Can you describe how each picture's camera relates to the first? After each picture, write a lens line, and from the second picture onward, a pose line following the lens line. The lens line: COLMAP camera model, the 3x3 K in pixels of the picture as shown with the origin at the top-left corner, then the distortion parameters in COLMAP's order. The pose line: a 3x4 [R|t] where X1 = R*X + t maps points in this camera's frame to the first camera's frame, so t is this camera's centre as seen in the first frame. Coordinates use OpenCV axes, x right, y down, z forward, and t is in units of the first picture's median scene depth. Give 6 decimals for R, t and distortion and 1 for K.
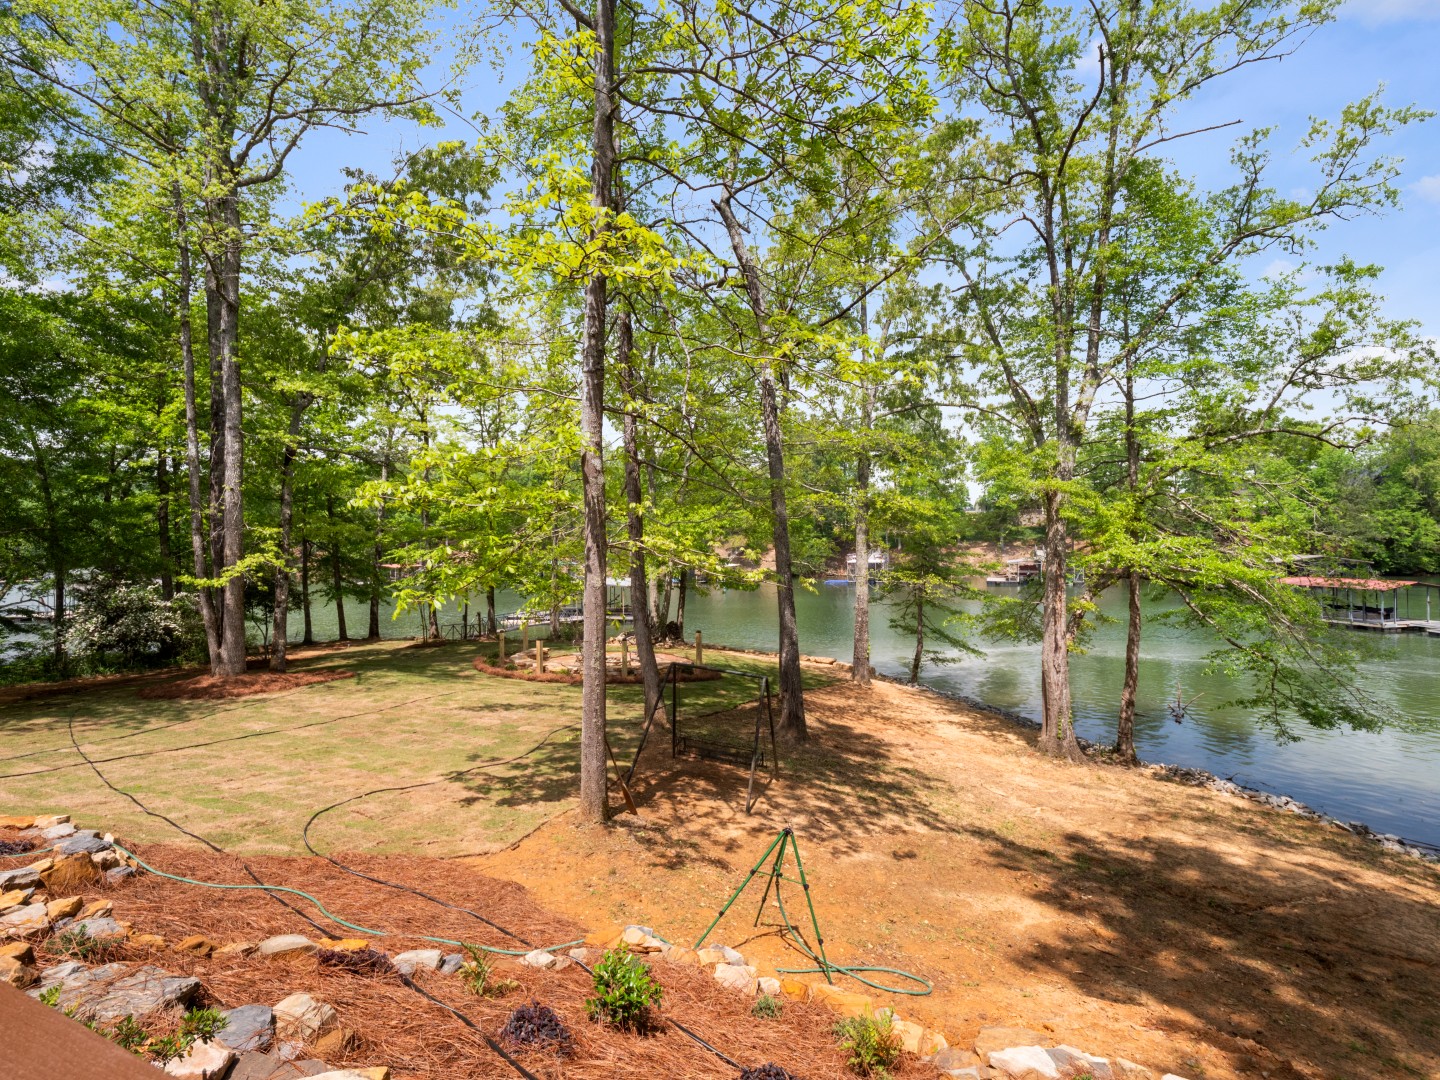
lens RADIAL K [[695.8, 0, 715.4], [0, 695.8, 531.8], [0, 0, 1]] dist [-0.012082, -0.003920]
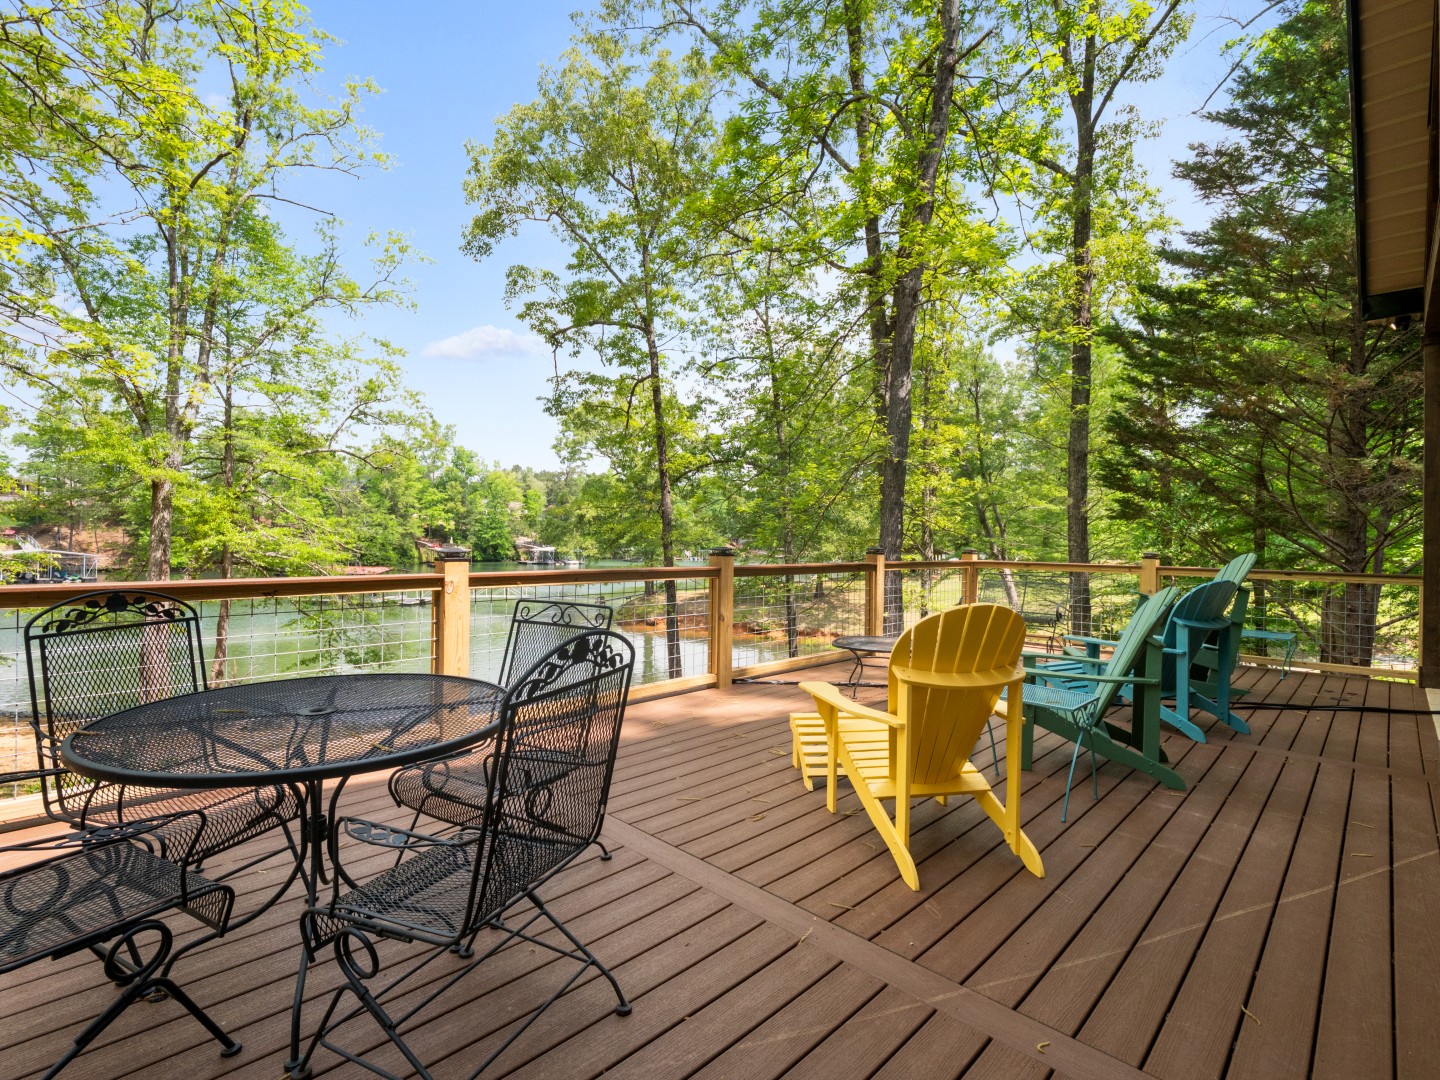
lens RADIAL K [[695.8, 0, 711.7], [0, 695.8, 538.3], [0, 0, 1]] dist [-0.012082, -0.003920]
pose [[0.320182, 0.017480, 0.947195, -0.267725], [-0.034477, 0.999382, -0.006789, 0.007933], [-0.946728, -0.030482, 0.320587, -0.145515]]
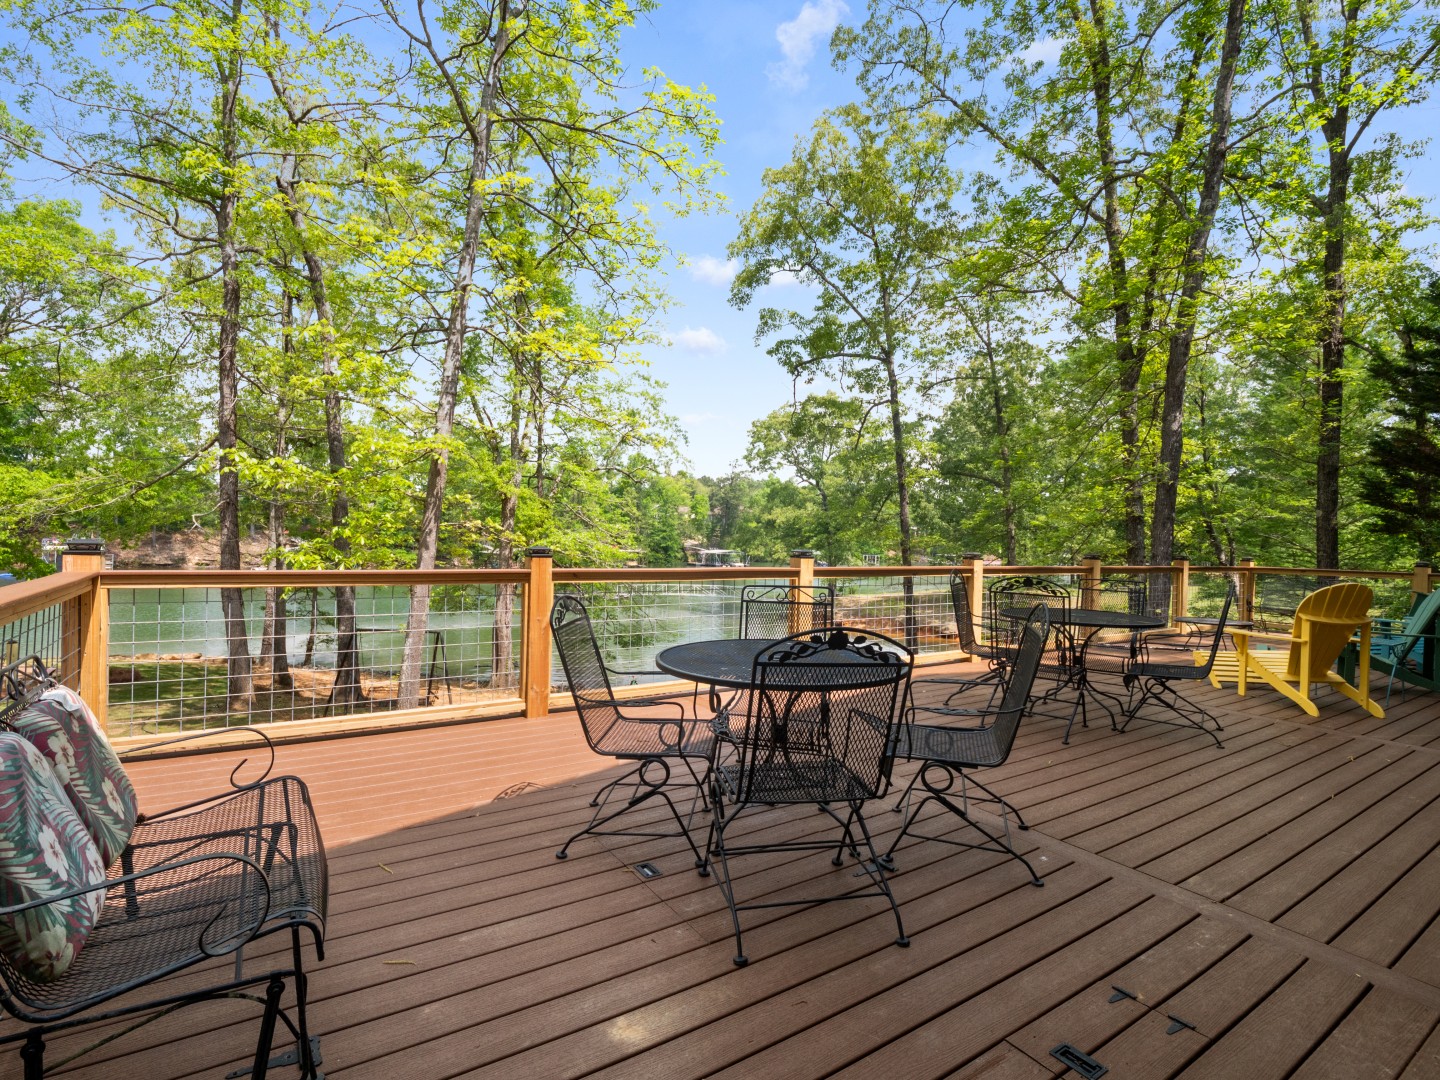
lens RADIAL K [[695.8, 0, 705.9], [0, 695.8, 542.9], [0, 0, 1]] dist [-0.012082, -0.003920]
pose [[0.520212, 0.020446, 0.853792, -0.551310], [-0.045429, 0.998960, 0.003758, 0.013566], [-0.852828, -0.040742, 0.520600, -0.055515]]
